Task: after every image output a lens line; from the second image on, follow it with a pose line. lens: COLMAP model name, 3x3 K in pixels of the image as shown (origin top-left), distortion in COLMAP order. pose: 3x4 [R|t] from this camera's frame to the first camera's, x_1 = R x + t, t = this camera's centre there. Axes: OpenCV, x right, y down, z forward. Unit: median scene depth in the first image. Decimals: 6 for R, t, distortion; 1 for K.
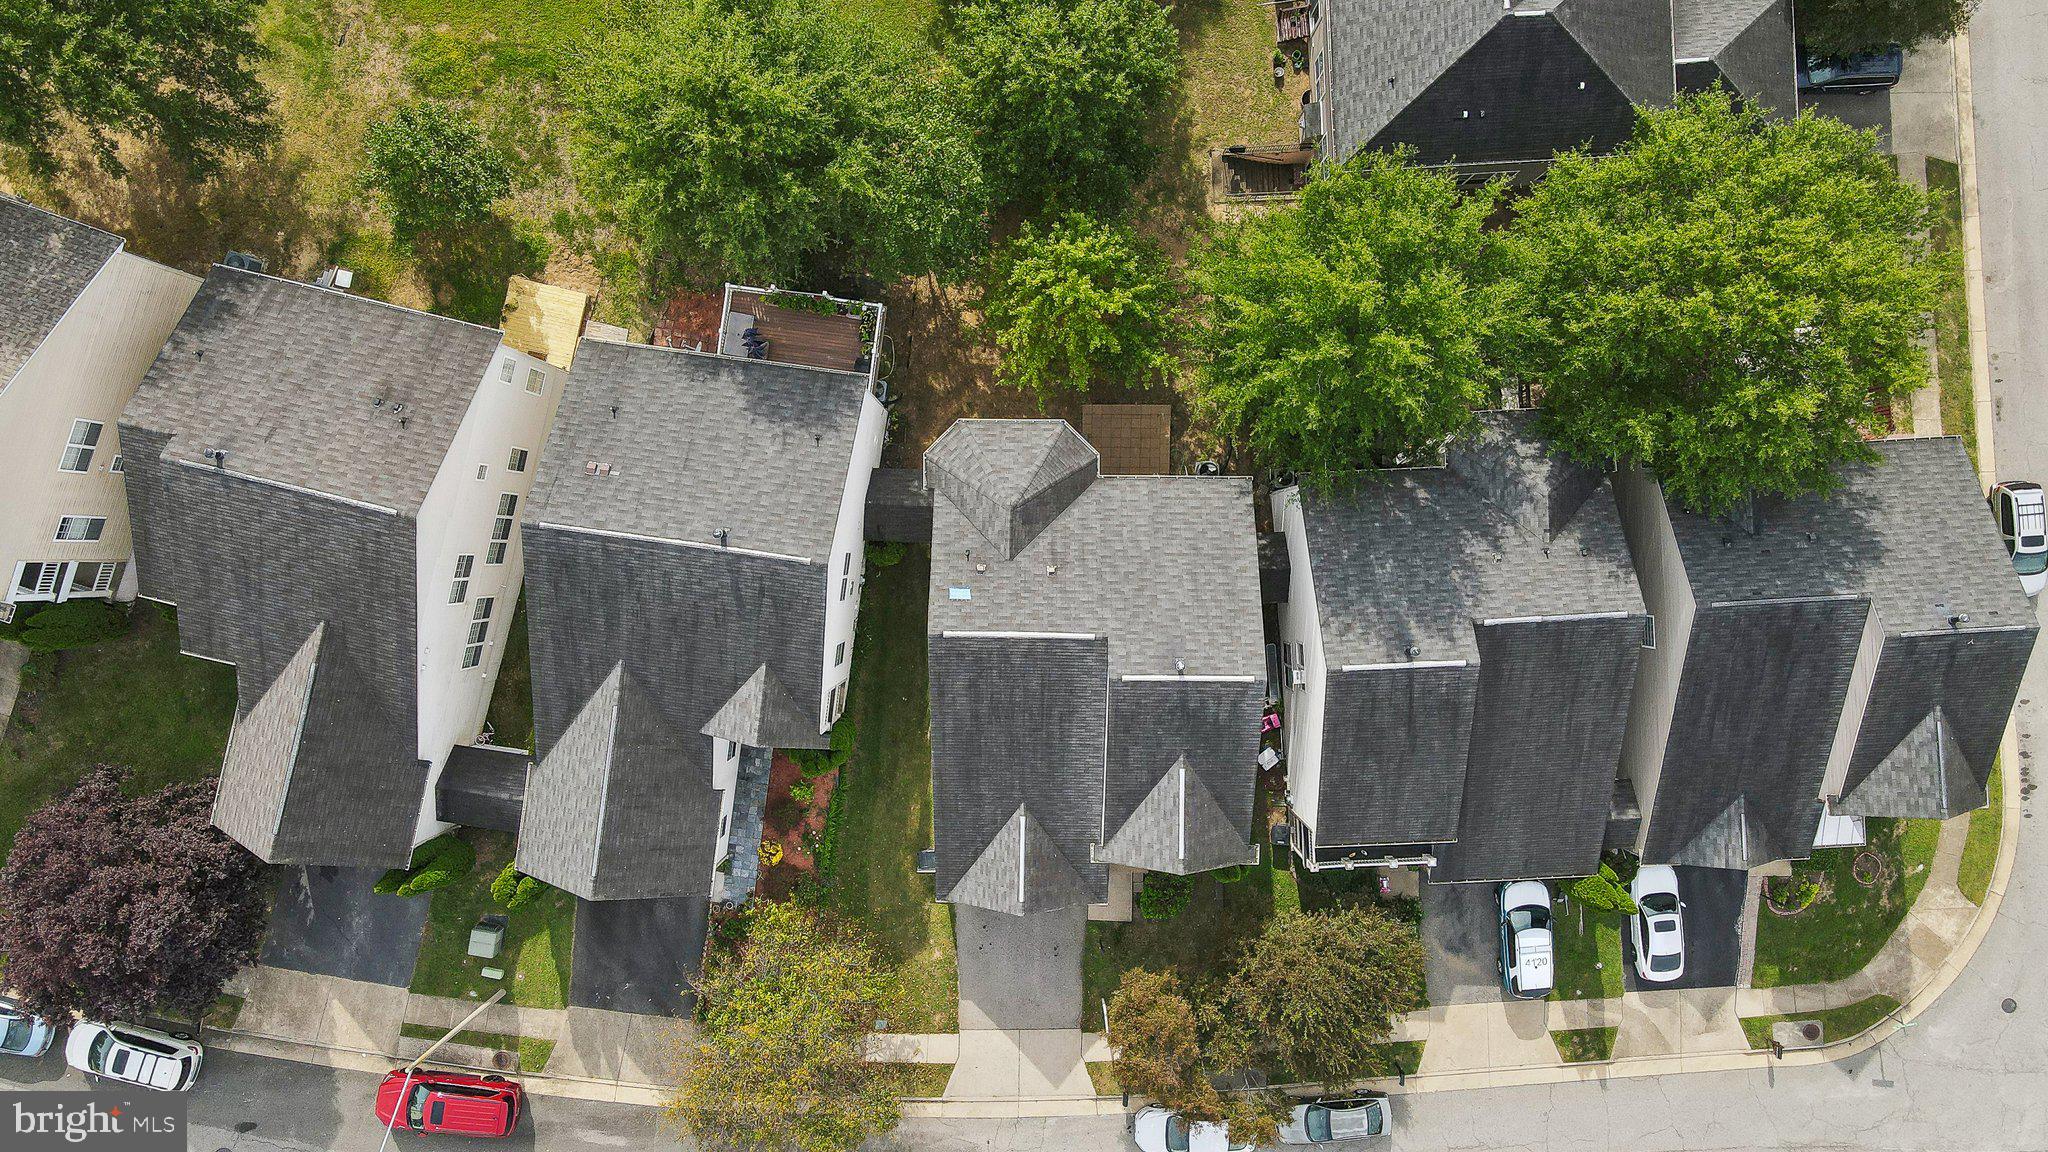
lens RADIAL K [[1524.4, 0, 1016.2], [0, 1524.4, 574.9], [0, 0, 1]] dist [0.009233, 0.016476]
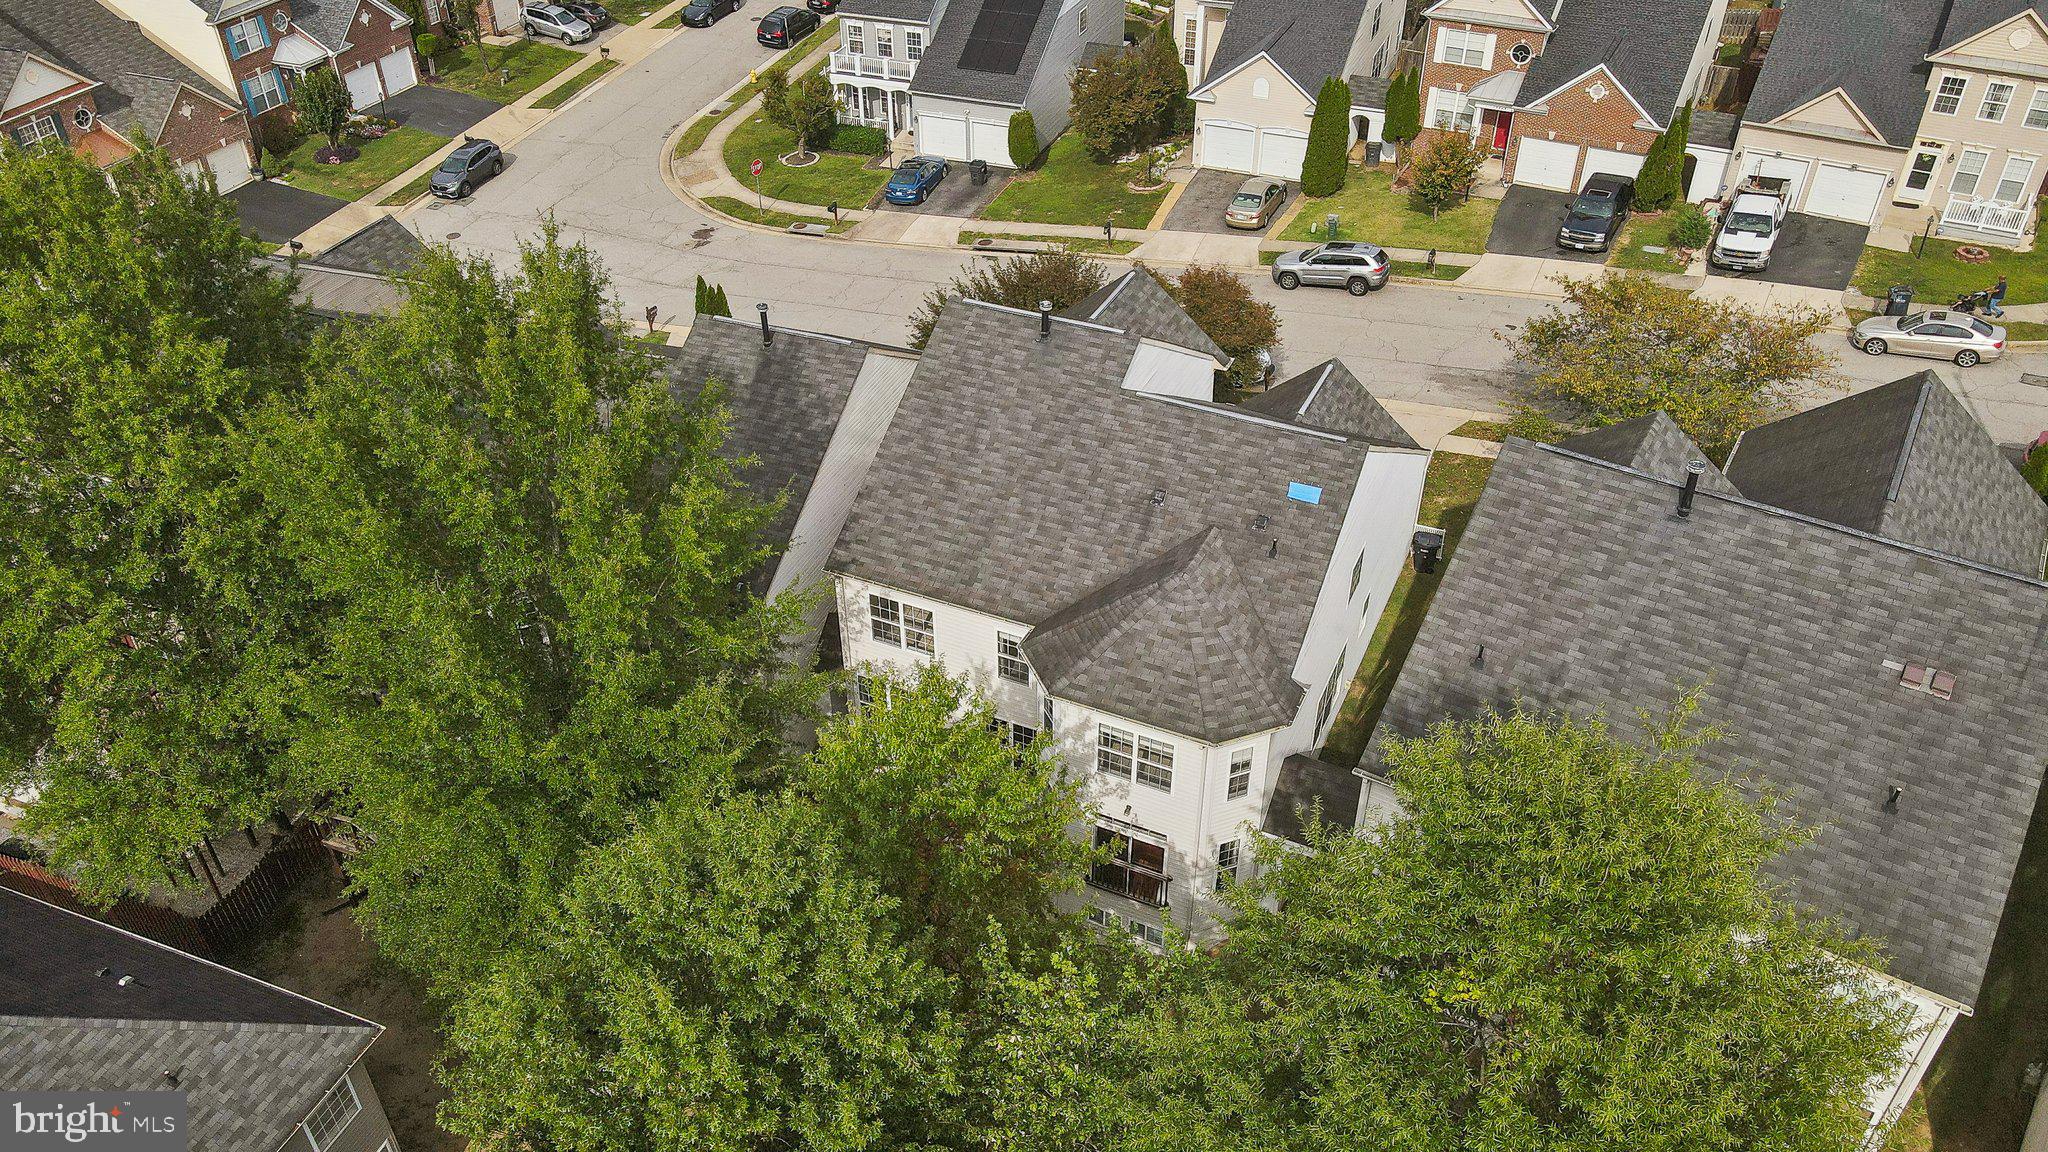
lens RADIAL K [[1524.4, 0, 1013.5], [0, 1524.4, 575.1], [0, 0, 1]] dist [0.009233, 0.016476]
pose [[-0.909407, -0.232829, 0.344630, -0.143758], [0.415228, -0.555609, 0.720336, -0.486064], [0.023765, 0.798179, 0.601952, 0.576957]]
